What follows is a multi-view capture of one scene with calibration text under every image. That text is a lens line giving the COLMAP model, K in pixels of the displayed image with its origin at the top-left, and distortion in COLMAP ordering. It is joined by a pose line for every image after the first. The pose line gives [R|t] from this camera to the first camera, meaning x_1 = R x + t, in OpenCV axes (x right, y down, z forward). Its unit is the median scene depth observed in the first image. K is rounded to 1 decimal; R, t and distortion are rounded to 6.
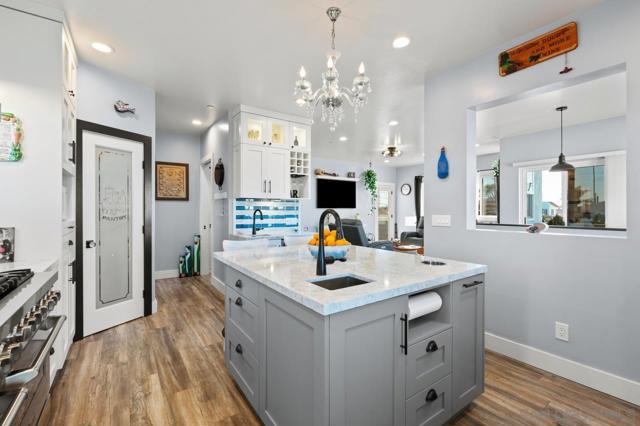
lens RADIAL K [[283.3, 0, 317.5], [0, 283.3, 210.3], [0, 0, 1]] dist [-0.010932, 0.002746]
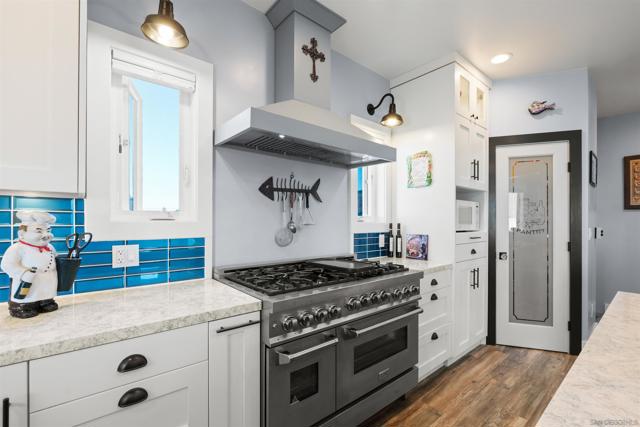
lens RADIAL K [[283.3, 0, 316.6], [0, 283.3, 222.1], [0, 0, 1]] dist [-0.010932, 0.002746]
pose [[0.086537, 0.002219, -0.996246, 0.154573], [-0.005327, 0.999984, 0.001765, -0.000141], [0.996234, 0.005154, 0.086547, 0.245675]]
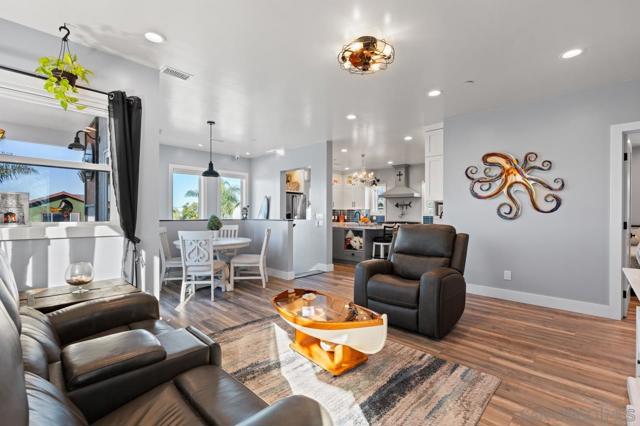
lens RADIAL K [[283.3, 0, 320.6], [0, 283.3, 216.9], [0, 0, 1]] dist [-0.010932, 0.002746]
pose [[-0.979661, -0.003581, -0.200628, 0.952191], [-0.005535, 0.999943, 0.009179, 0.024626], [0.200583, 0.010103, -0.979625, 3.240693]]
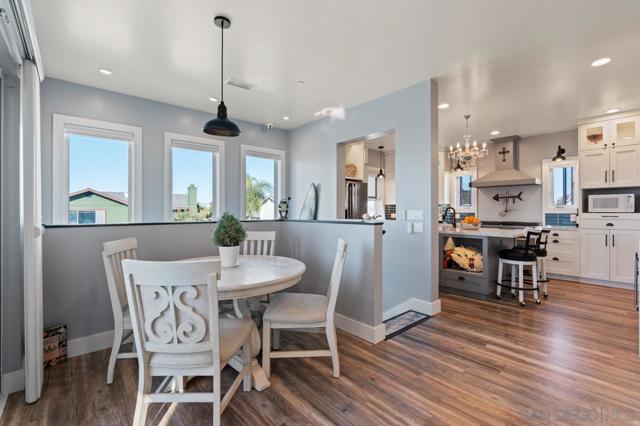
lens RADIAL K [[283.3, 0, 321.9], [0, 283.3, 210.8], [0, 0, 1]] dist [-0.010932, 0.002746]
pose [[-0.993116, -0.001587, -0.117123, 1.070294], [-0.001412, 0.999998, -0.001575, 0.025247], [0.117125, -0.001399, -0.993116, 2.267020]]
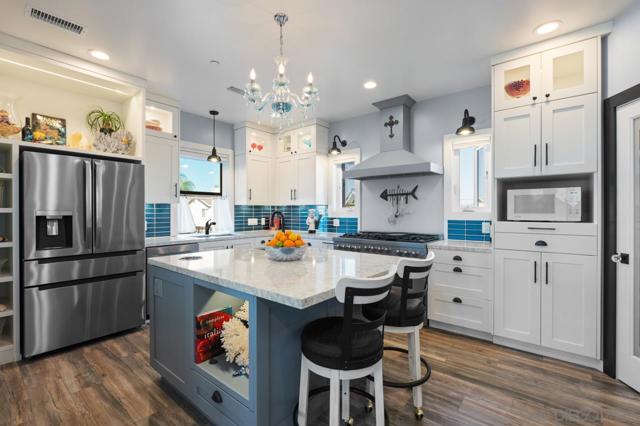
lens RADIAL K [[283.3, 0, 321.2], [0, 283.3, 212.3], [0, 0, 1]] dist [-0.010932, 0.002746]
pose [[-0.958875, 0.000262, -0.283830, 0.154931], [-0.000894, 0.999992, 0.003940, -0.001074], [0.283829, 0.004032, -0.958866, 1.512324]]
